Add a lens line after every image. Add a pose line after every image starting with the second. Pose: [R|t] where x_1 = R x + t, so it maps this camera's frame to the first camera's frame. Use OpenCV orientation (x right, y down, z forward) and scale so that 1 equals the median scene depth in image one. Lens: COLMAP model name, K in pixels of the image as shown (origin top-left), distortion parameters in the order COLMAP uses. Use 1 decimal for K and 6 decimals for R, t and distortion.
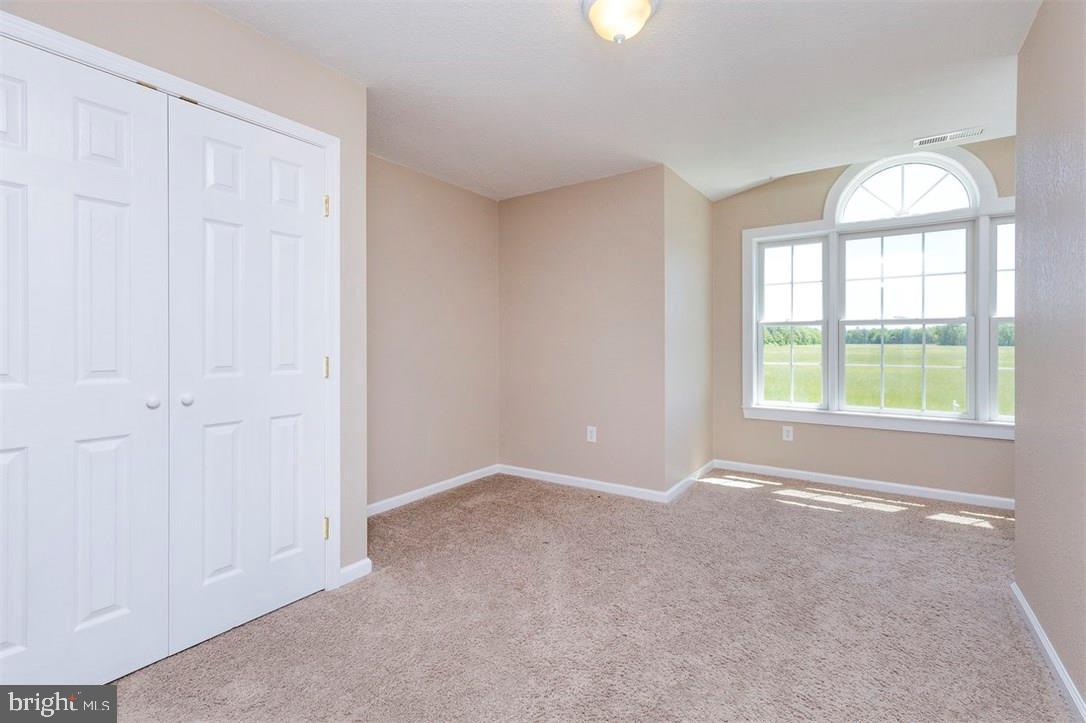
lens RADIAL K [[492.3, 0, 542.6], [0, 492.3, 343.8], [0, 0, 1]] dist [0.002398, 0.000305]
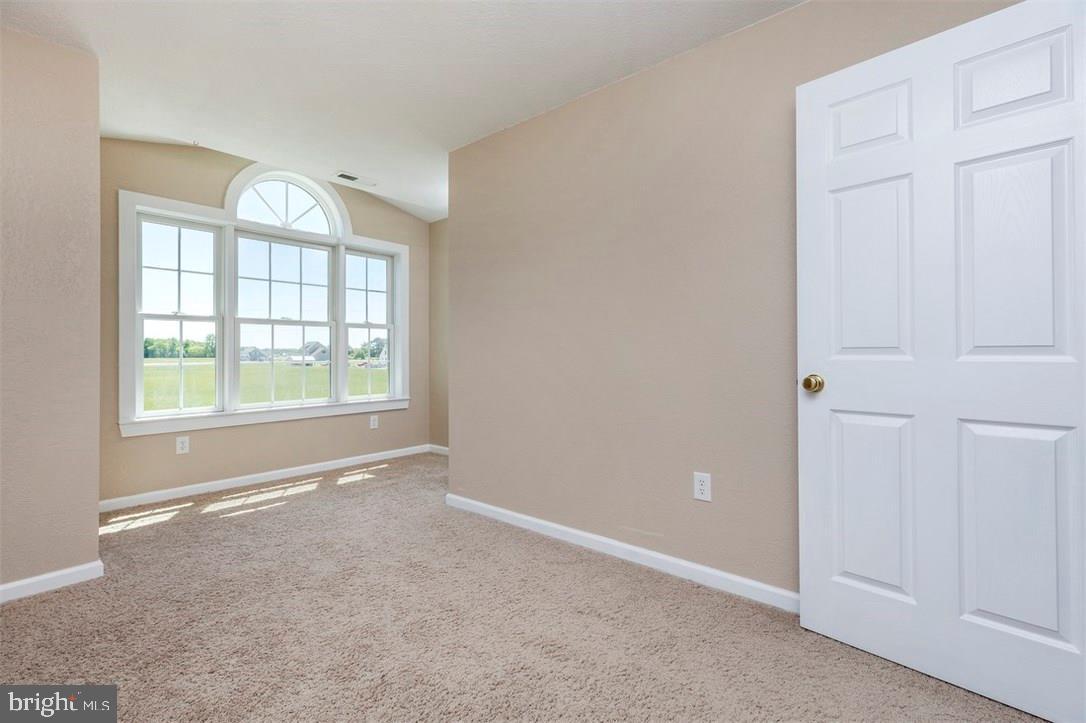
lens RADIAL K [[492.3, 0, 542.6], [0, 492.3, 343.8], [0, 0, 1]] dist [0.002398, 0.000305]
pose [[0.101898, 0.012986, 0.994710, -0.312837], [0.001318, 0.999912, -0.013189, 0.018886], [-0.994794, 0.002655, 0.101872, 0.305516]]
